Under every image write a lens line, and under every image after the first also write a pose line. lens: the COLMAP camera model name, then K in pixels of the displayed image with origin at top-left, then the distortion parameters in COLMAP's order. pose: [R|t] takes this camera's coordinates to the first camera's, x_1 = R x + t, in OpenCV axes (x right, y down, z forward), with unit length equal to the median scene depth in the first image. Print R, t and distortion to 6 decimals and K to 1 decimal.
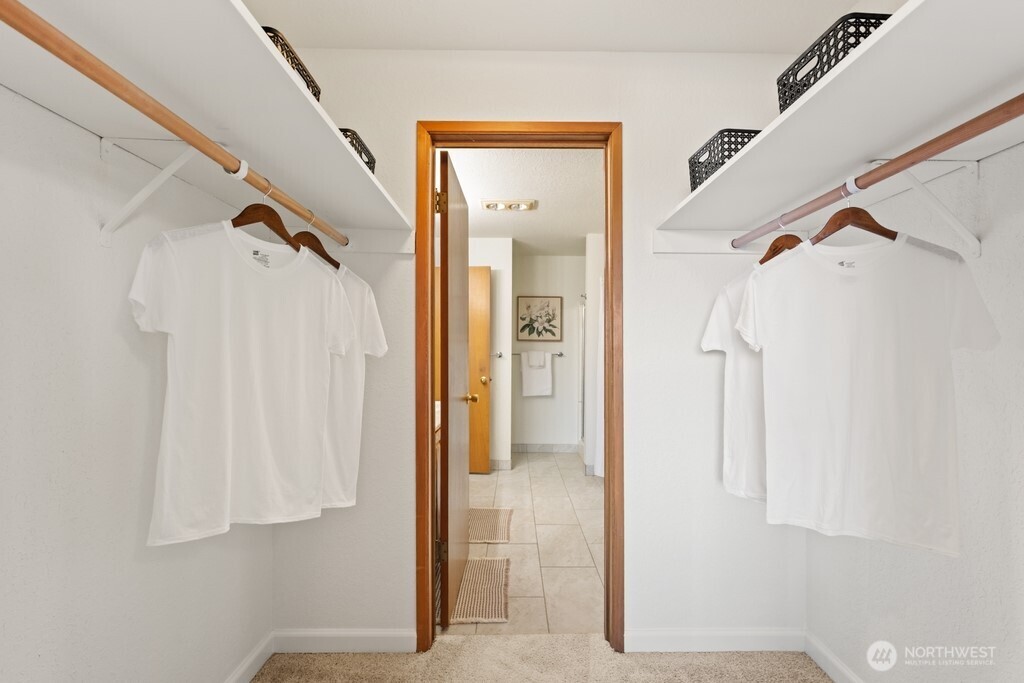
lens RADIAL K [[436.7, 0, 518.4], [0, 436.7, 348.8], [0, 0, 1]] dist [-0.000356, 0.000166]
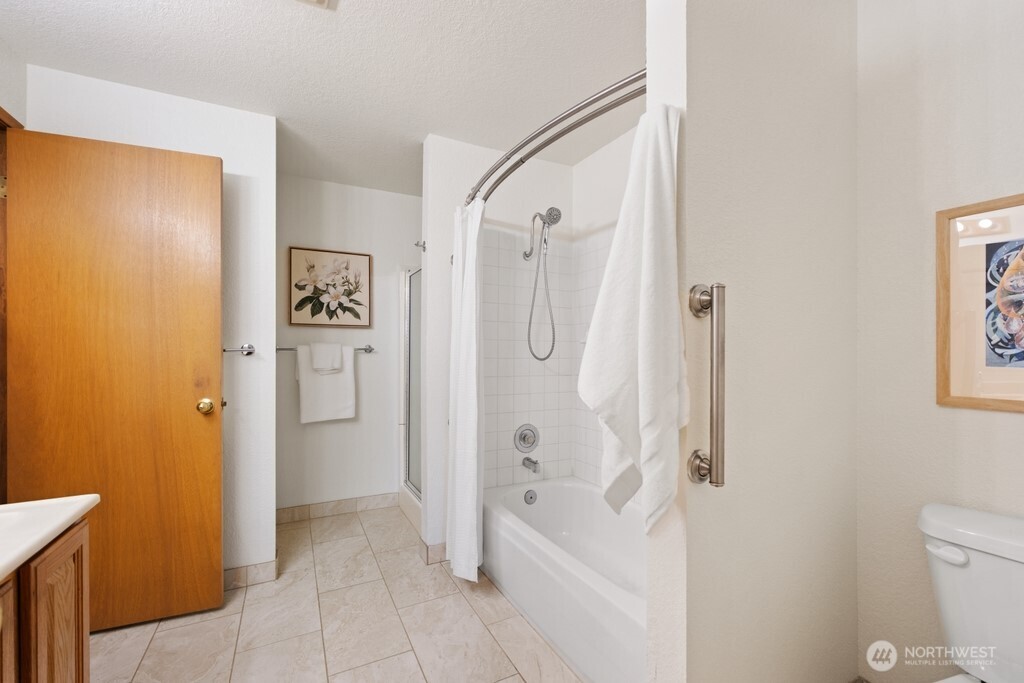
lens RADIAL K [[436.7, 0, 518.4], [0, 436.7, 348.8], [0, 0, 1]] dist [-0.000356, 0.000166]
pose [[0.889162, -0.005745, 0.457557, 0.002383], [0.000269, 0.999928, 0.012032, 0.005240], [-0.457593, -0.010576, 0.889099, 0.361576]]
